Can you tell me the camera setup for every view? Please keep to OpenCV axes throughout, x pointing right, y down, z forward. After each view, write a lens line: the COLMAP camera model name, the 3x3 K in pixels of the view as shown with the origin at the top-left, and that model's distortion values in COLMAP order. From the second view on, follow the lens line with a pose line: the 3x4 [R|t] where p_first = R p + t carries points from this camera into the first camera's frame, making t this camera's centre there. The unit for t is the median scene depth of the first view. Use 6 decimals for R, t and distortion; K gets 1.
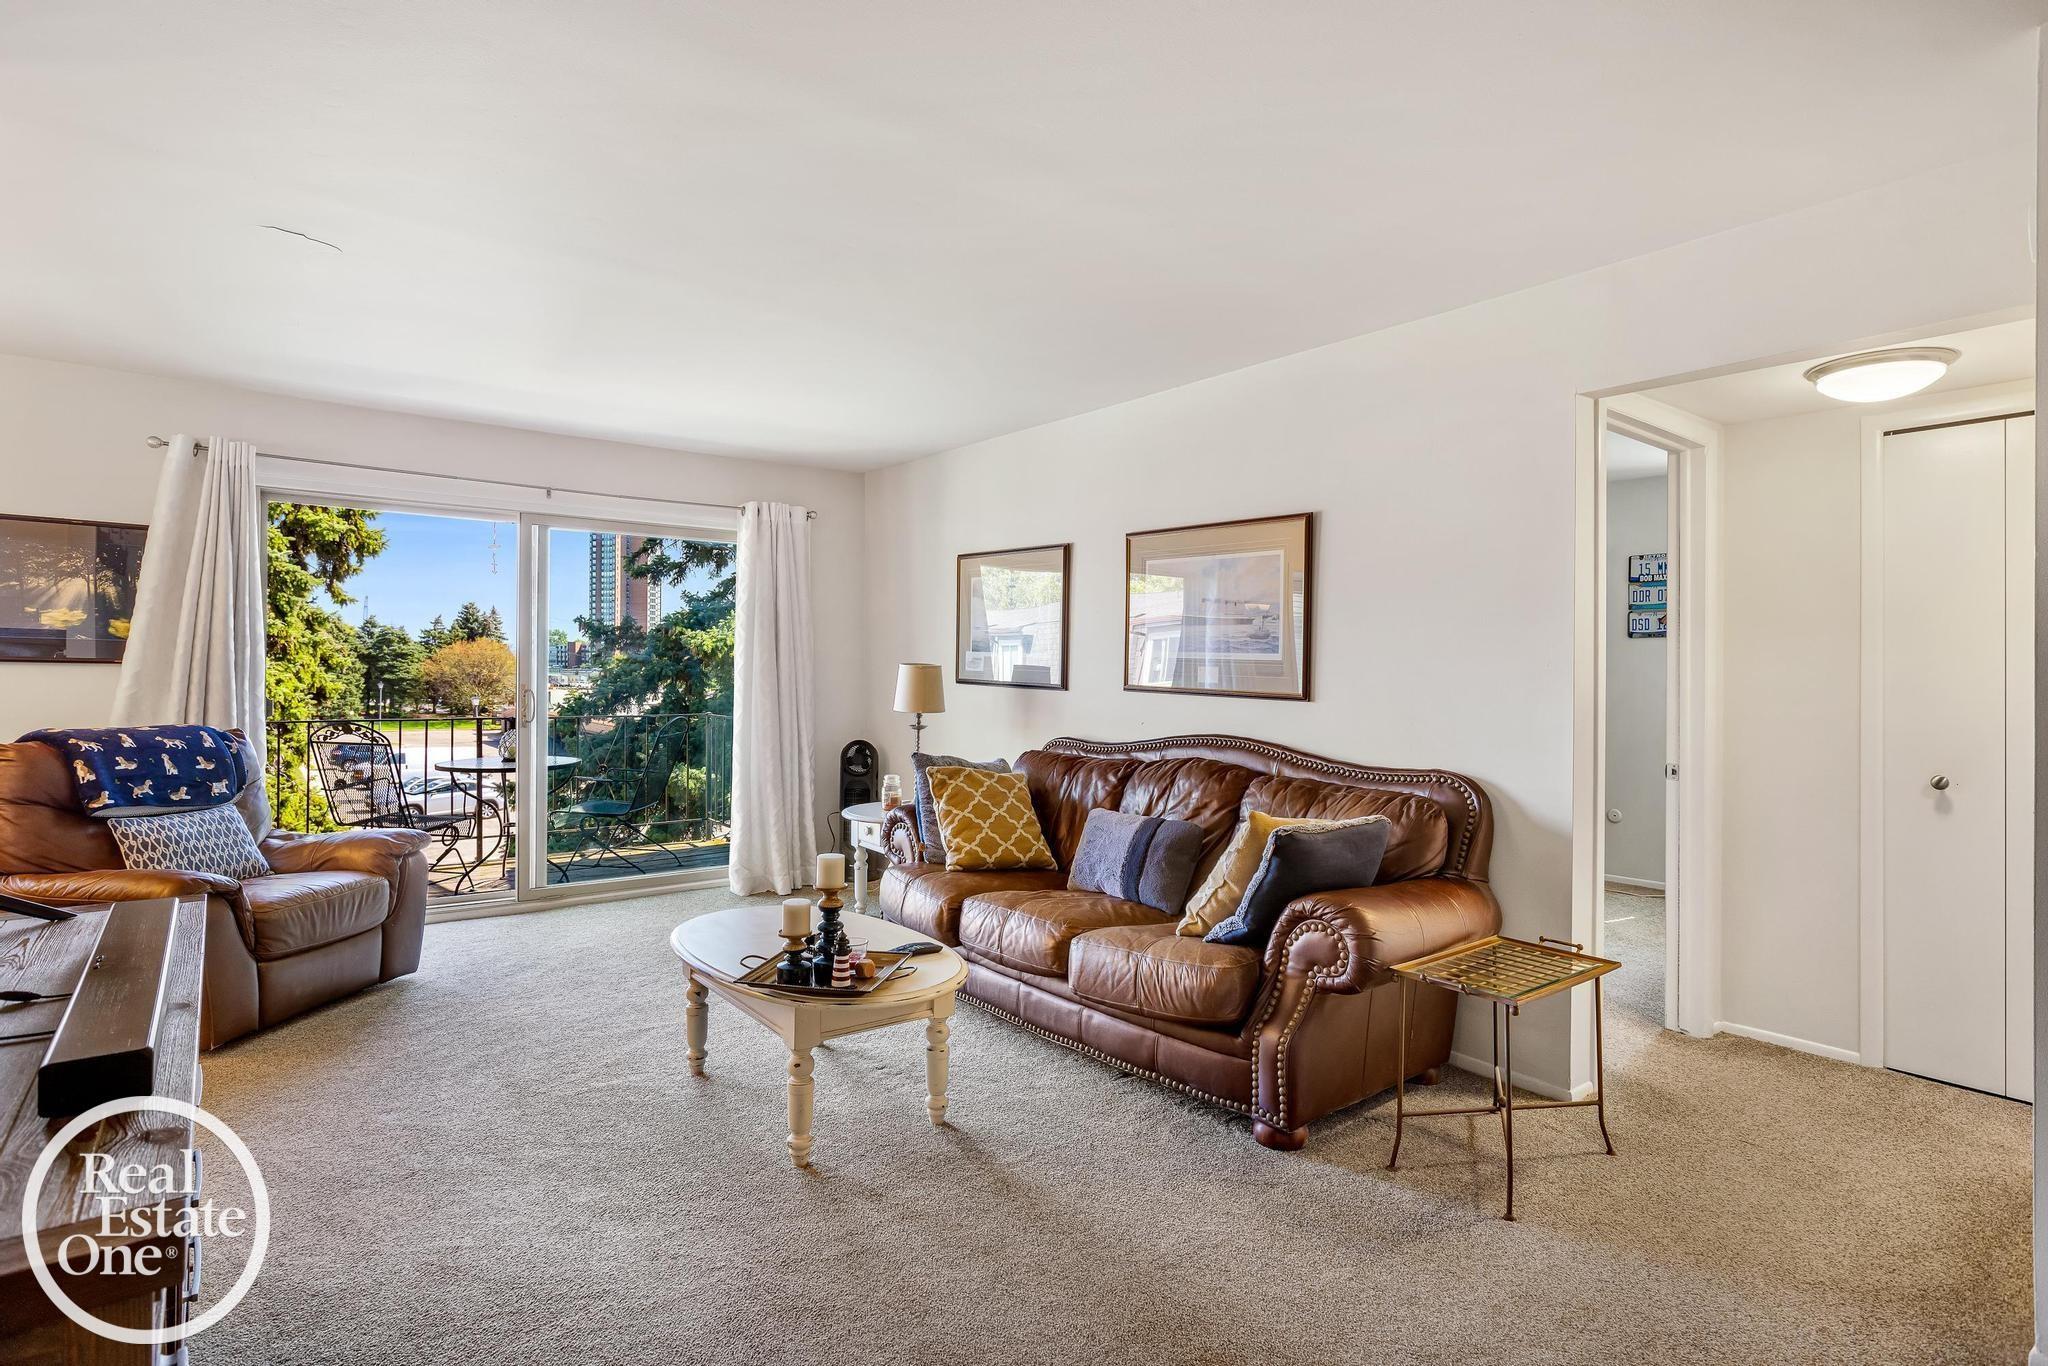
lens RADIAL K [[1044.9, 0, 1033.3], [0, 1044.9, 679.5], [0, 0, 1]] dist [0.001649, -0.001388]
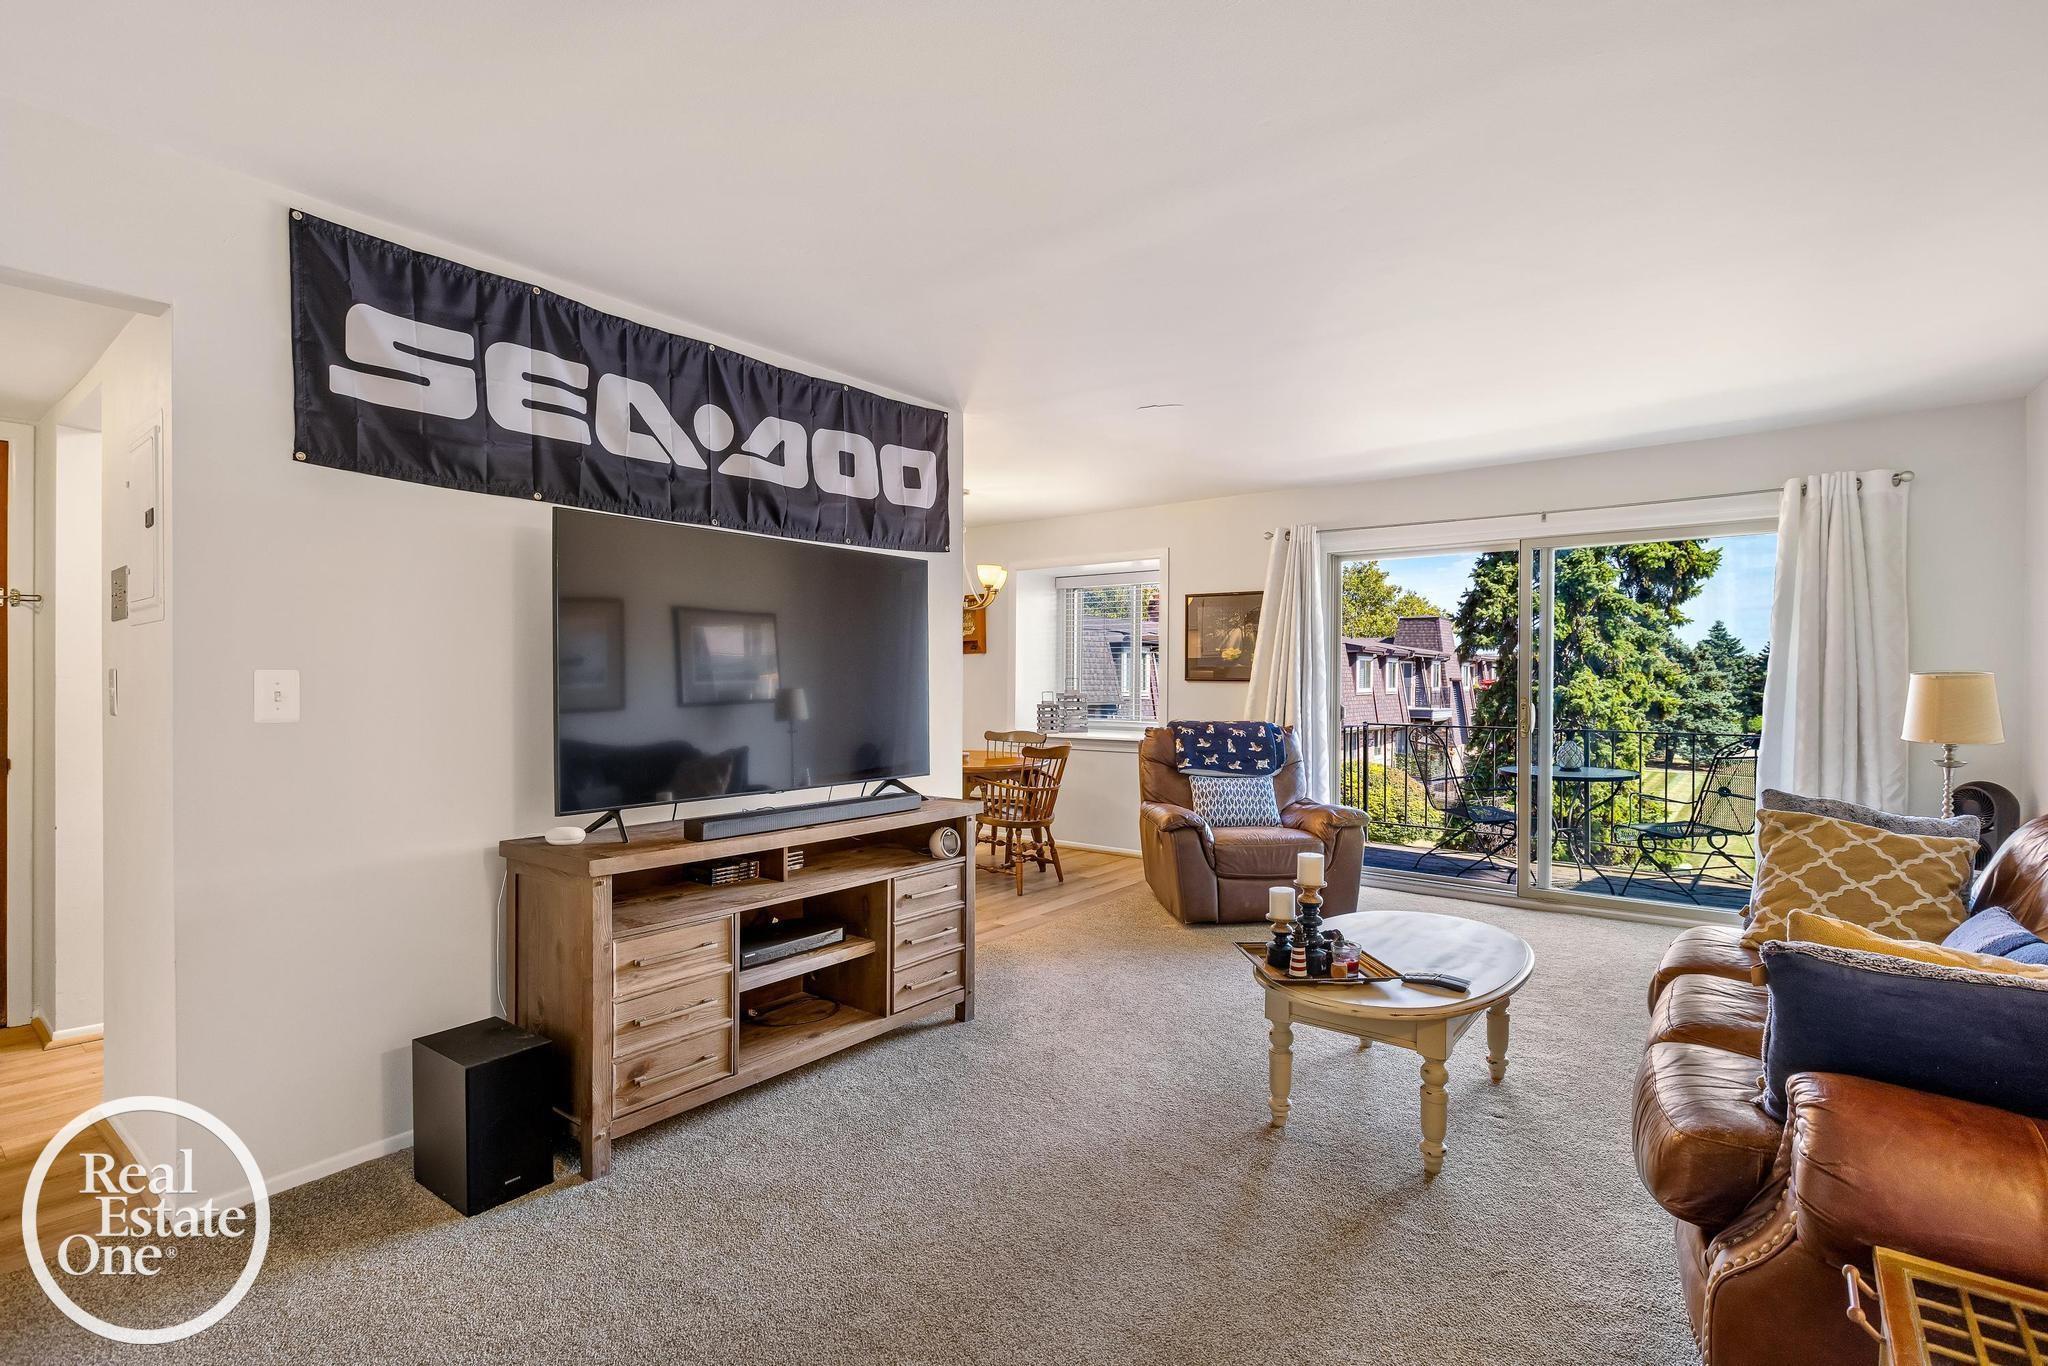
lens RADIAL K [[981.3, 0, 1012.3], [0, 981.3, 688.3], [0, 0, 1]] dist [0.001015, -0.002119]
pose [[0.243952, -0.001897, -0.969785, 0.318334], [-0.006492, 0.999972, -0.003590, 0.002017], [0.969766, 0.007171, 0.243933, 0.204748]]
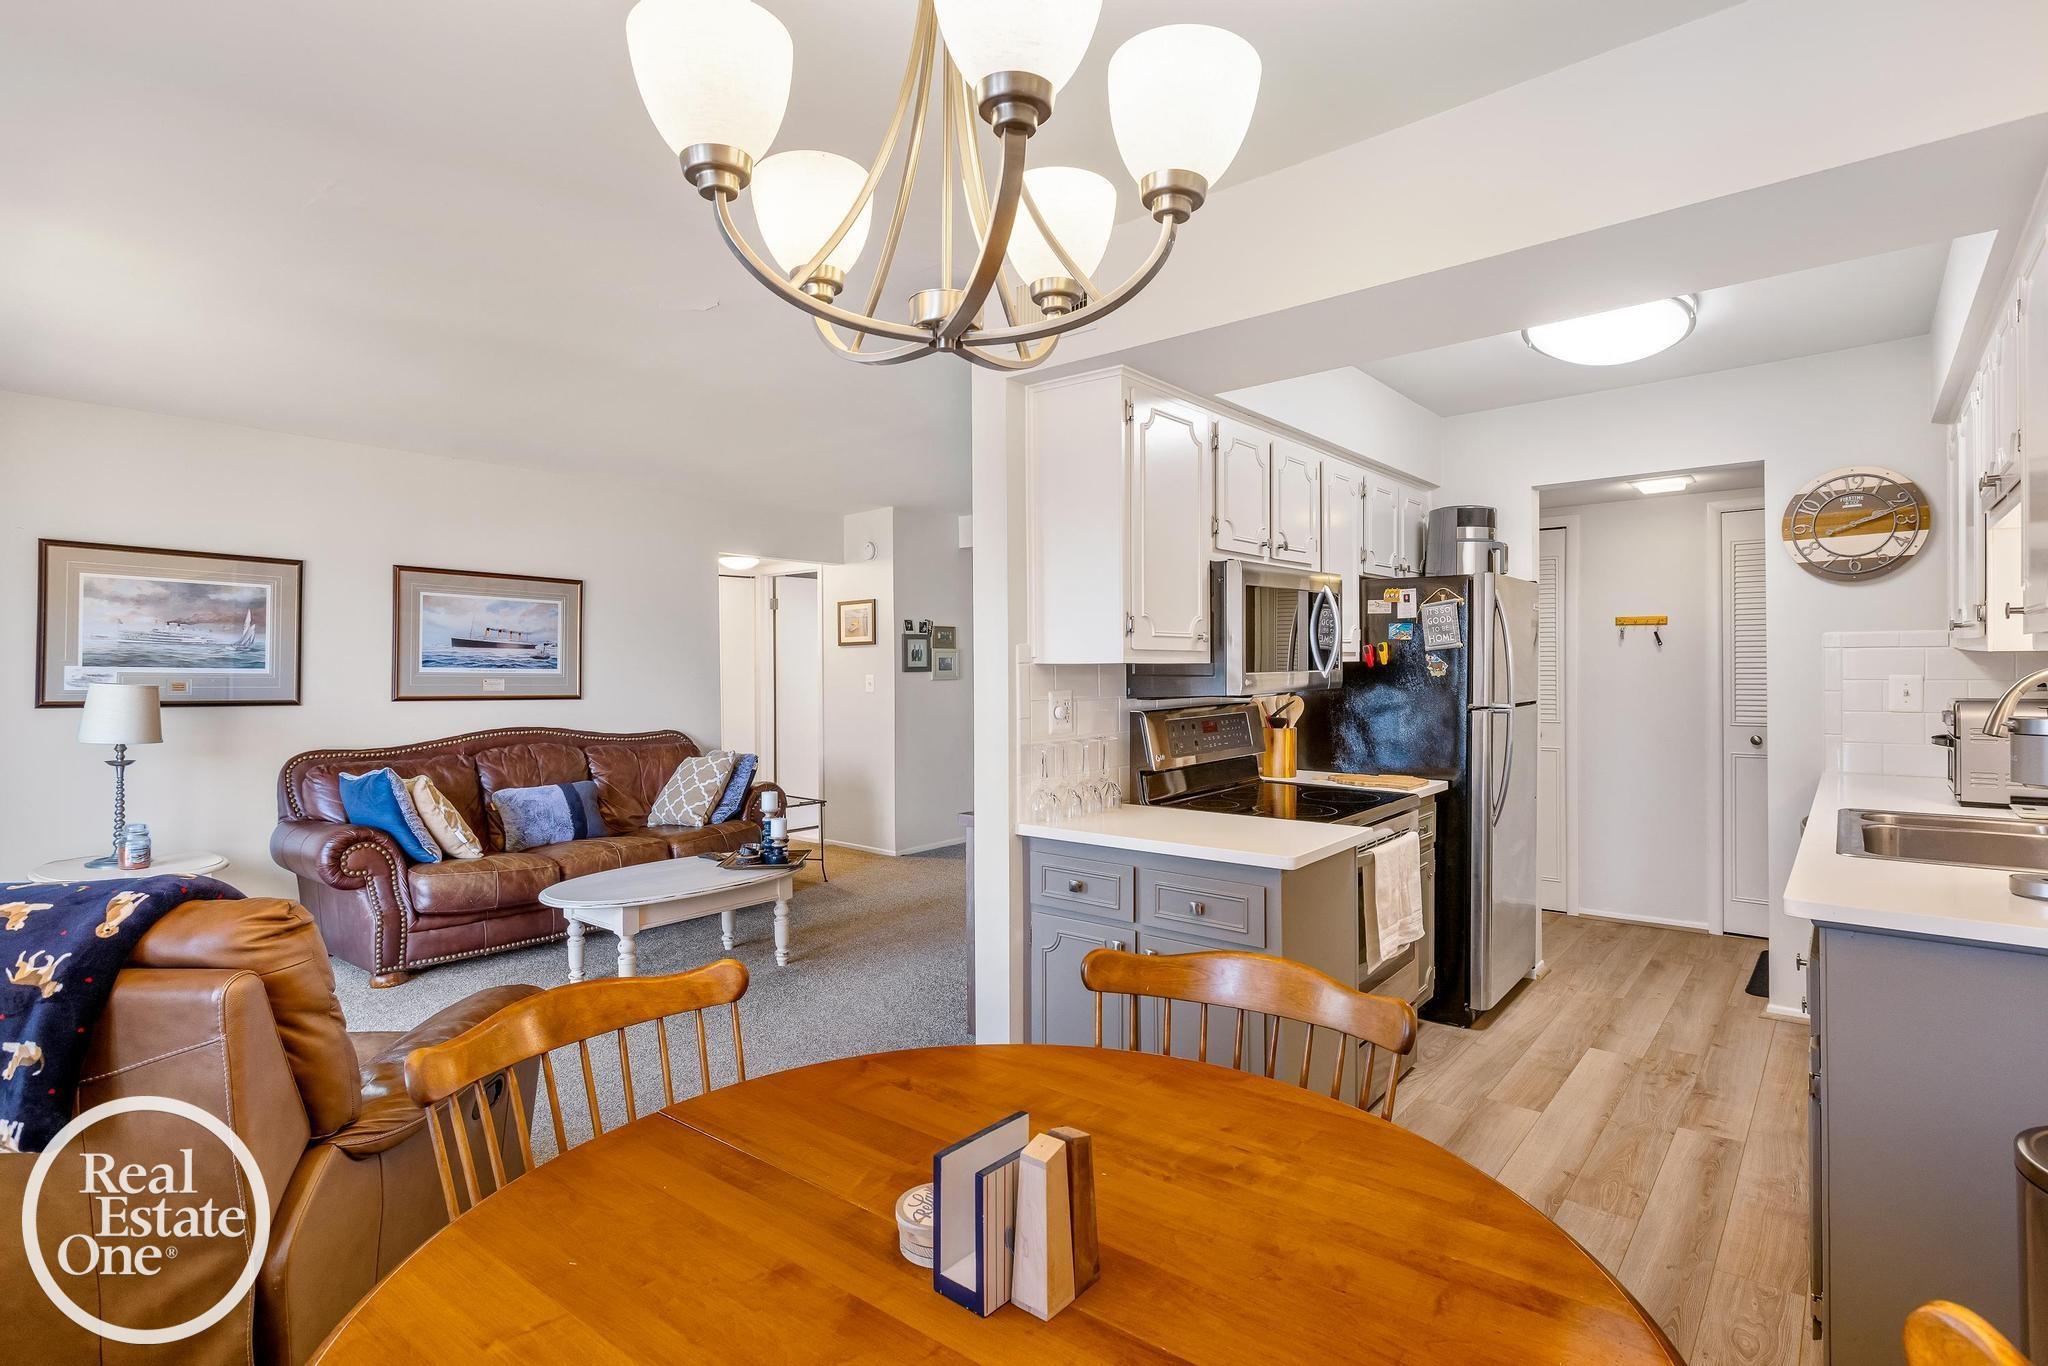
lens RADIAL K [[981.3, 0, 1022.2], [0, 981.3, 673.7], [0, 0, 1]] dist [0.001015, -0.002119]
pose [[-0.199059, -0.018898, 0.979805, -0.848364], [0.010309, 0.999718, 0.021376, -0.027628], [-0.979933, 0.014356, -0.198808, 0.413016]]
